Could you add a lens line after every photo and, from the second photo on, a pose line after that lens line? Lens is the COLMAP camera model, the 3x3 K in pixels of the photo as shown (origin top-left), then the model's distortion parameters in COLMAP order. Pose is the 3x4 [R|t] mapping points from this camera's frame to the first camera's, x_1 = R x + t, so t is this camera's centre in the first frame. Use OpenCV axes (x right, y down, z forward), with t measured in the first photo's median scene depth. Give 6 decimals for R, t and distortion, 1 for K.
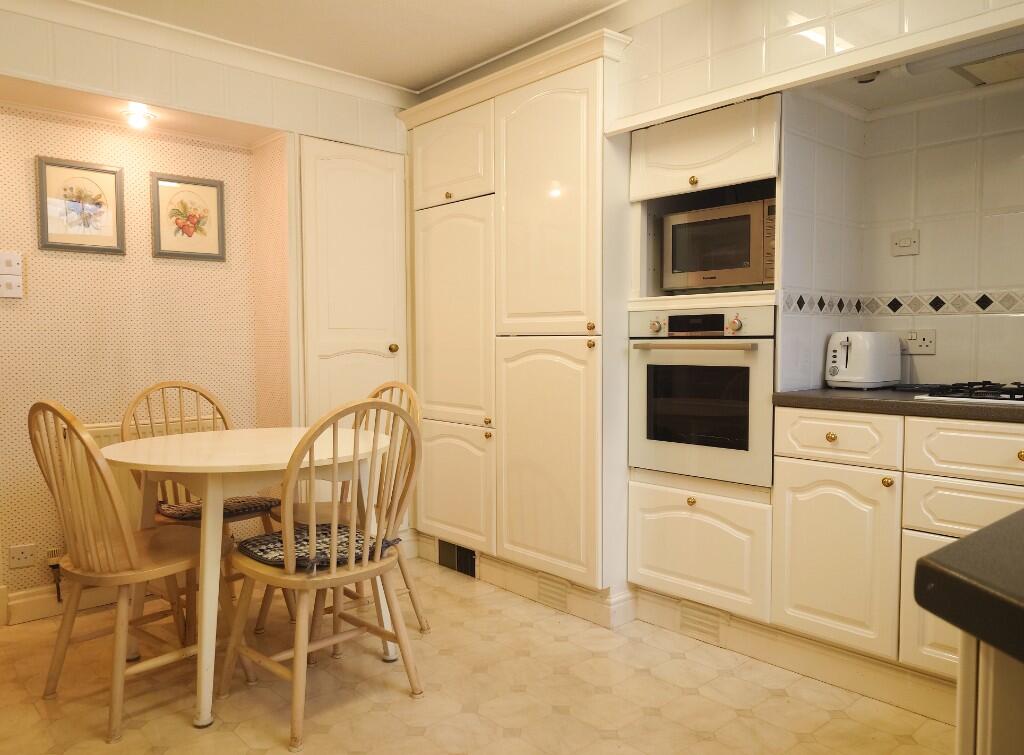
lens RADIAL K [[730.0, 0, 512.0], [0, 730.0, 377.5], [0, 0, 1]] dist [-0.003248, -0.001088]
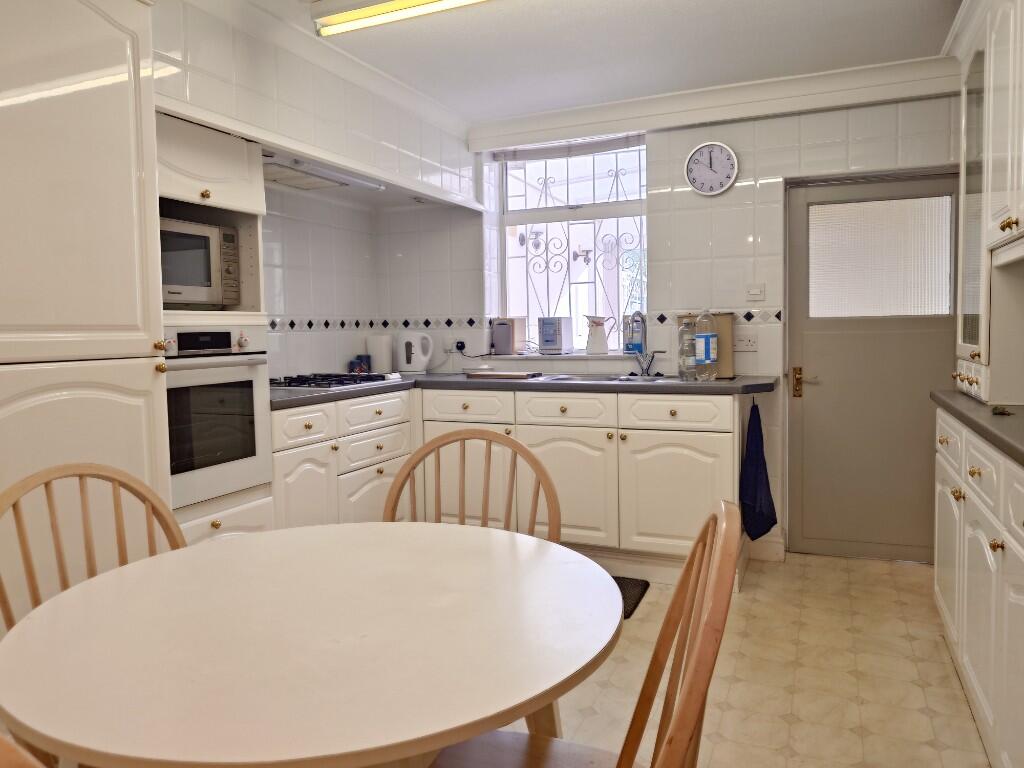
lens RADIAL K [[731.3, 0, 512.0], [0, 731.3, 384.0], [0, 0, 1]] dist [0.001250, 0.000218]
pose [[-0.409197, -0.052216, 0.910951, -0.829711], [0.072156, 0.993383, 0.089354, -0.077423], [-0.909589, 0.102294, -0.402721, 1.062543]]
